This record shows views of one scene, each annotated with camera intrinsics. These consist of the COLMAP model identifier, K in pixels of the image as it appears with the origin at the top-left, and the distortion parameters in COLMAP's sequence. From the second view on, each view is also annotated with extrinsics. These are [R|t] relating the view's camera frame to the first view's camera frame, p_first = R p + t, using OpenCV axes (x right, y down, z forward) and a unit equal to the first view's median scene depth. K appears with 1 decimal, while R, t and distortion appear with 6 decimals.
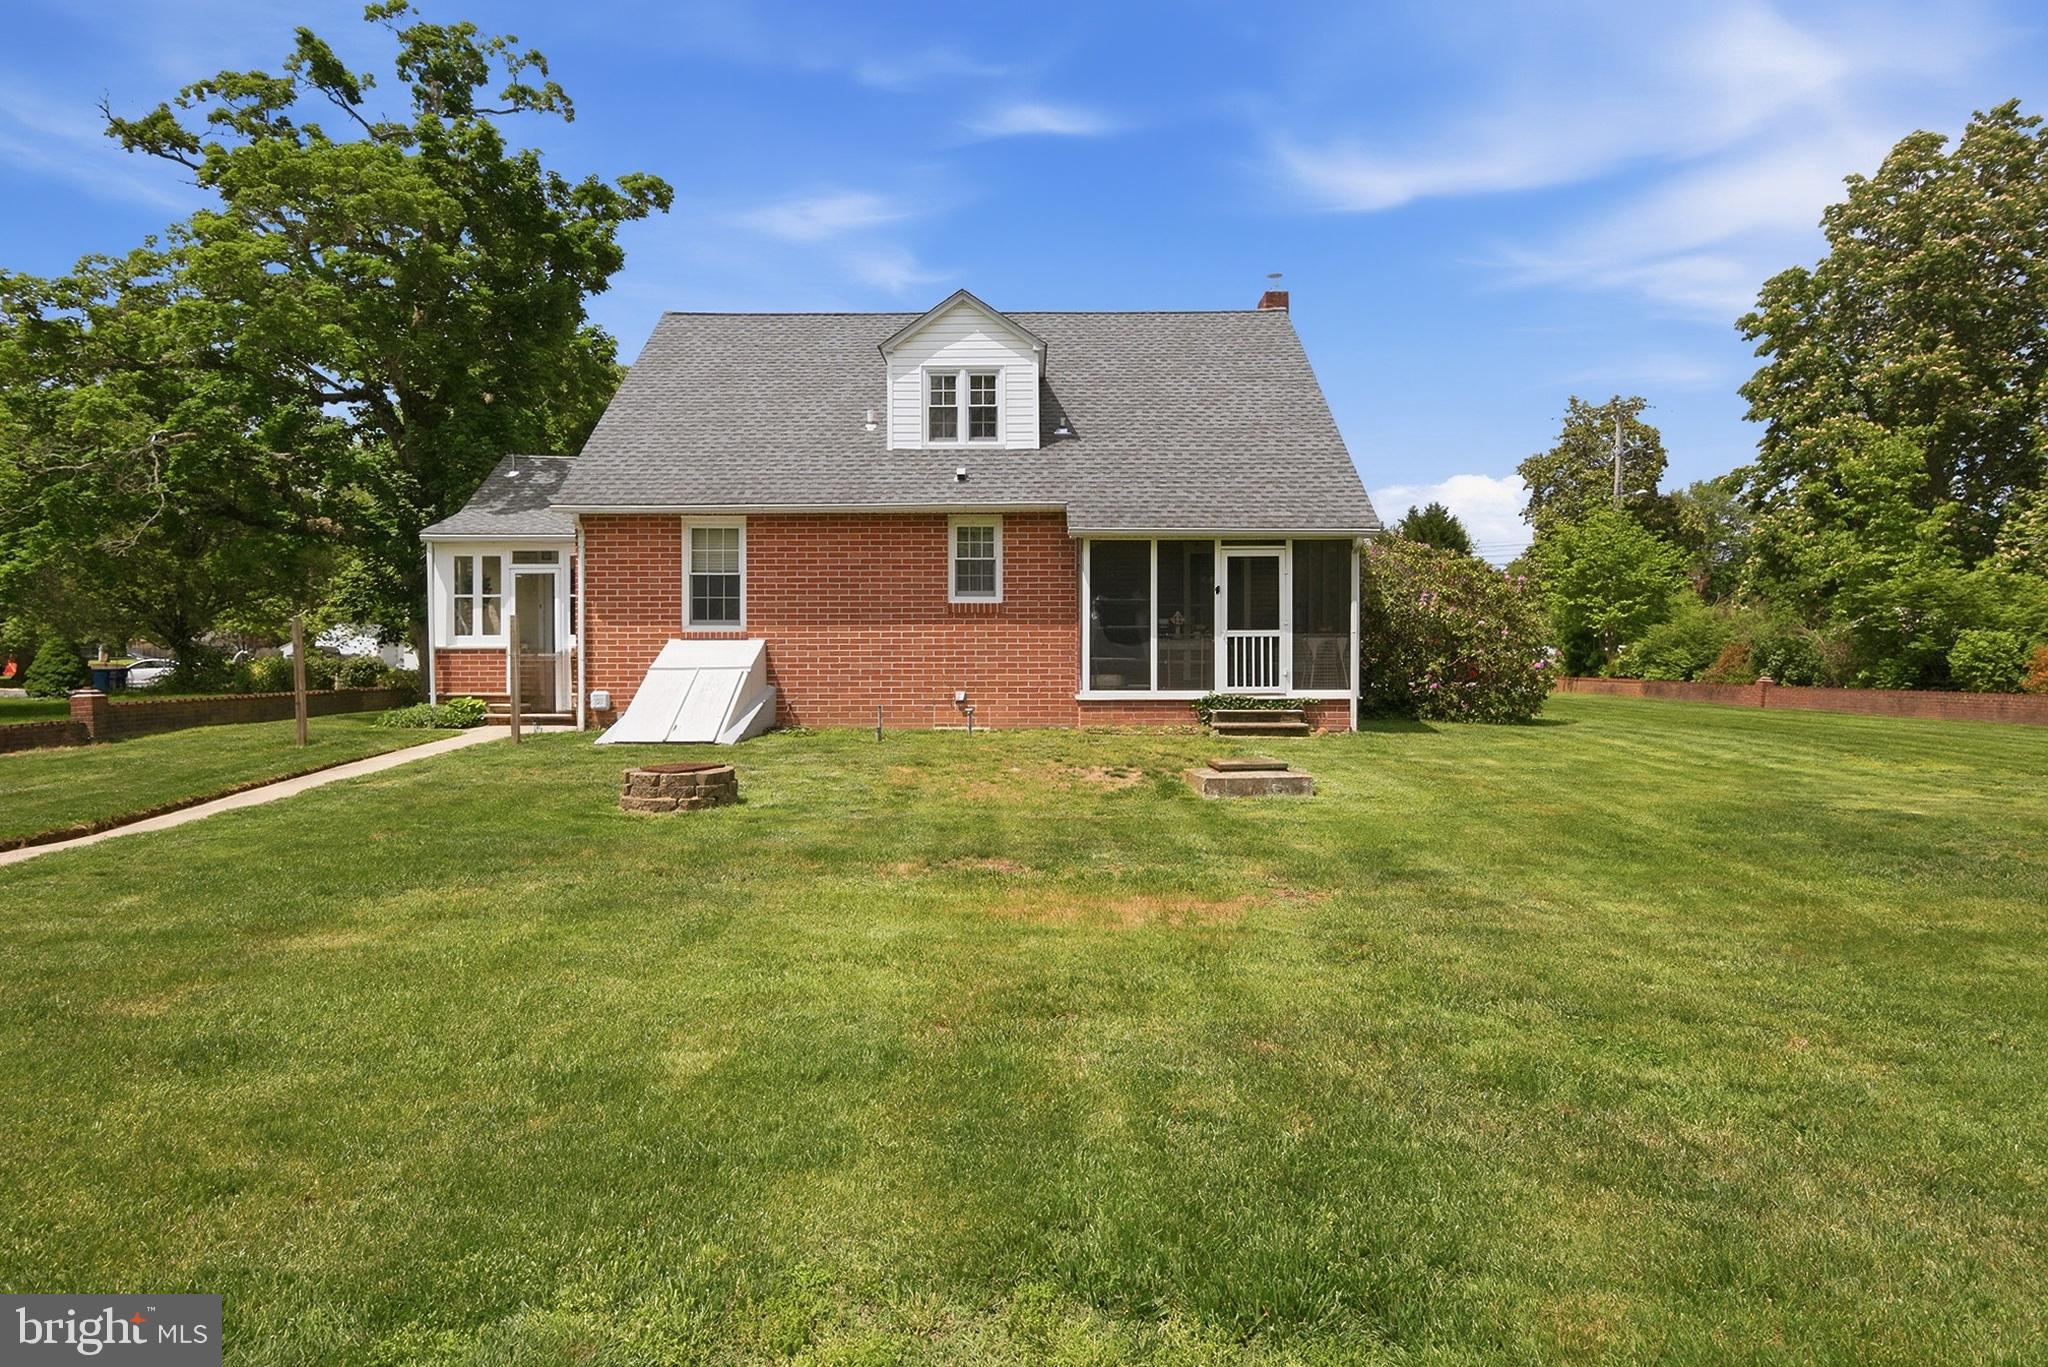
lens RADIAL K [[1357.0, 0, 1028.7], [0, 1357.0, 714.7], [0, 0, 1]] dist [-0.002968, 0.000457]
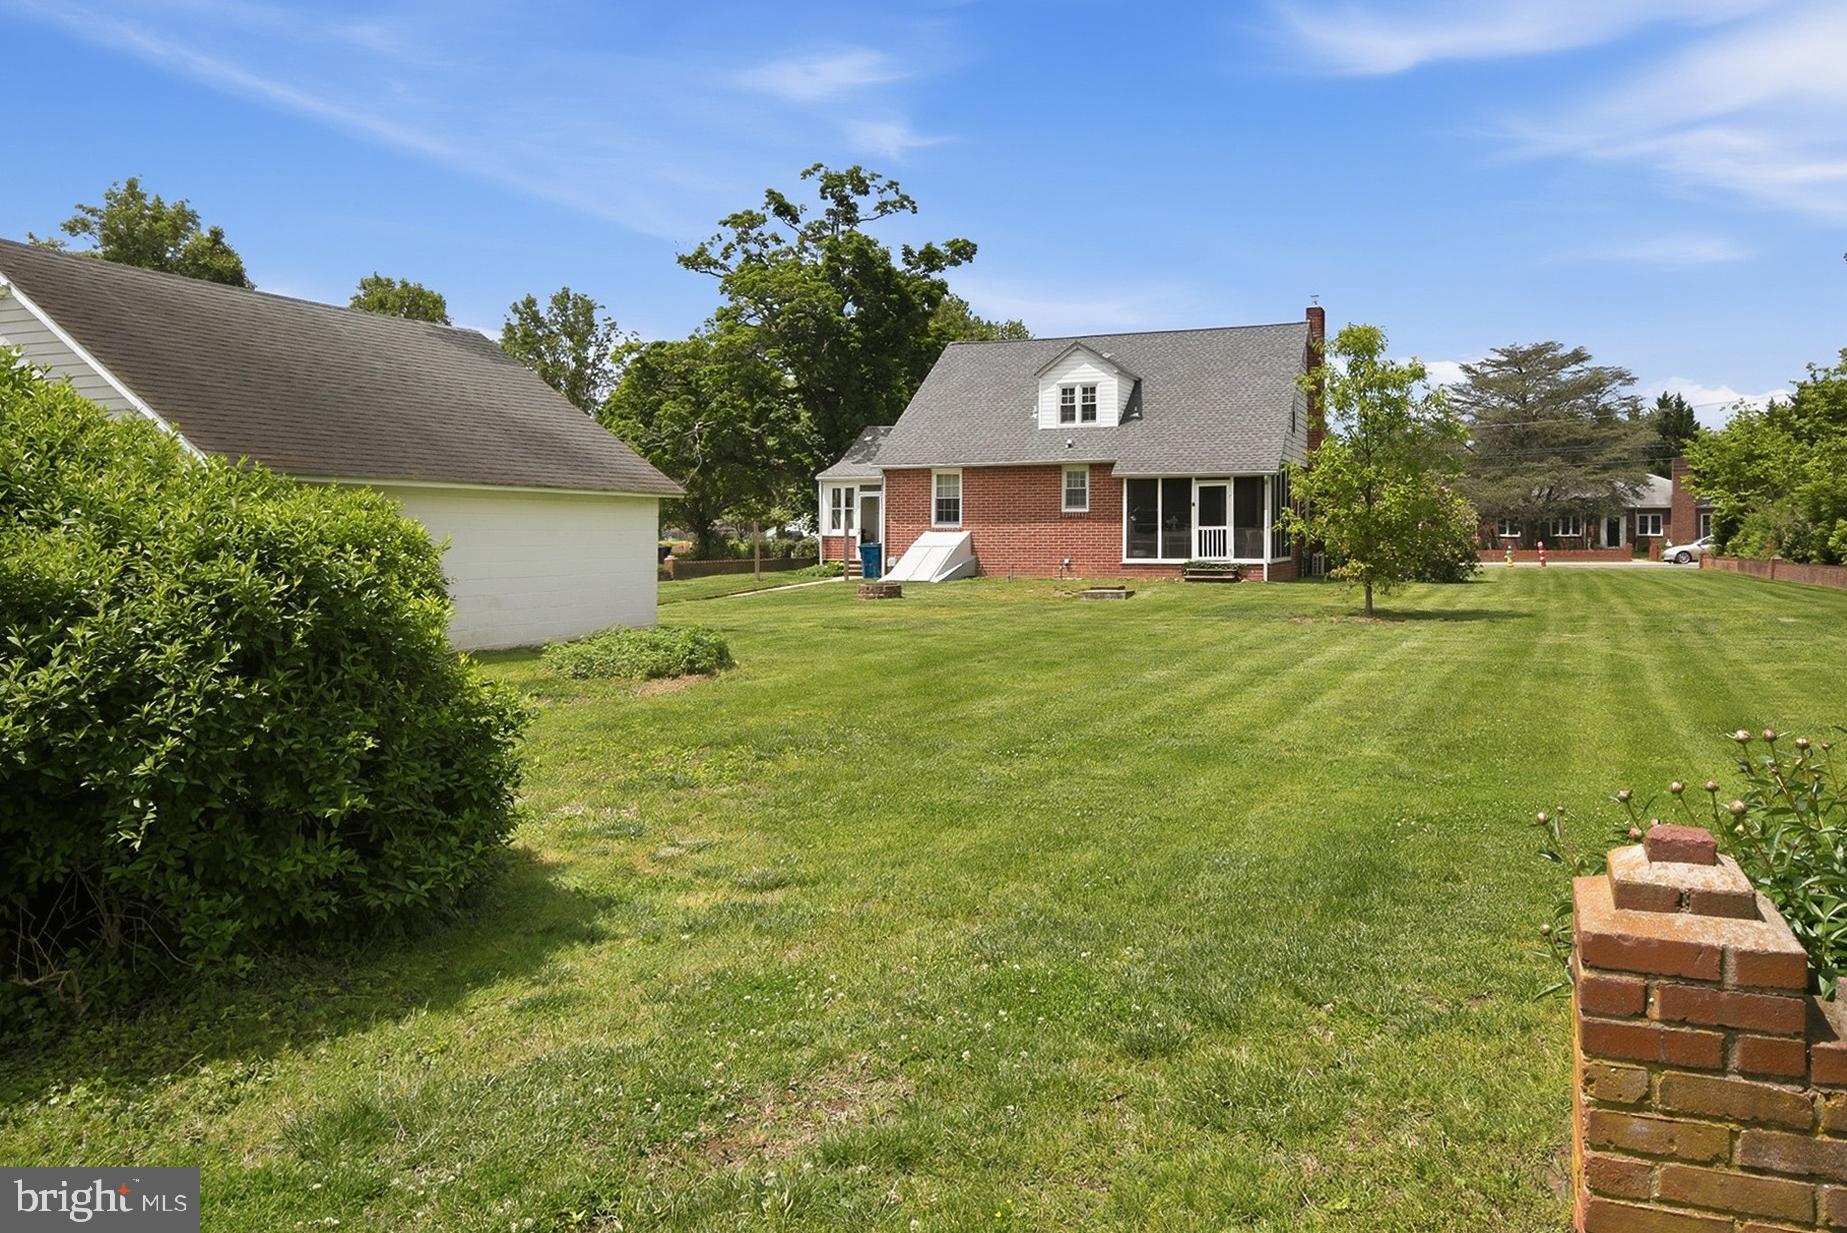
lens RADIAL K [[1283.7, 0, 923.5], [0, 1283.7, 616.5], [0, 0, 1]] dist [0.000430, 0.001637]
pose [[0.927280, 0.021722, -0.373738, 0.414511], [-0.014711, 0.999658, 0.021601, 0.026163], [0.374079, -0.014532, 0.927283, -0.699531]]
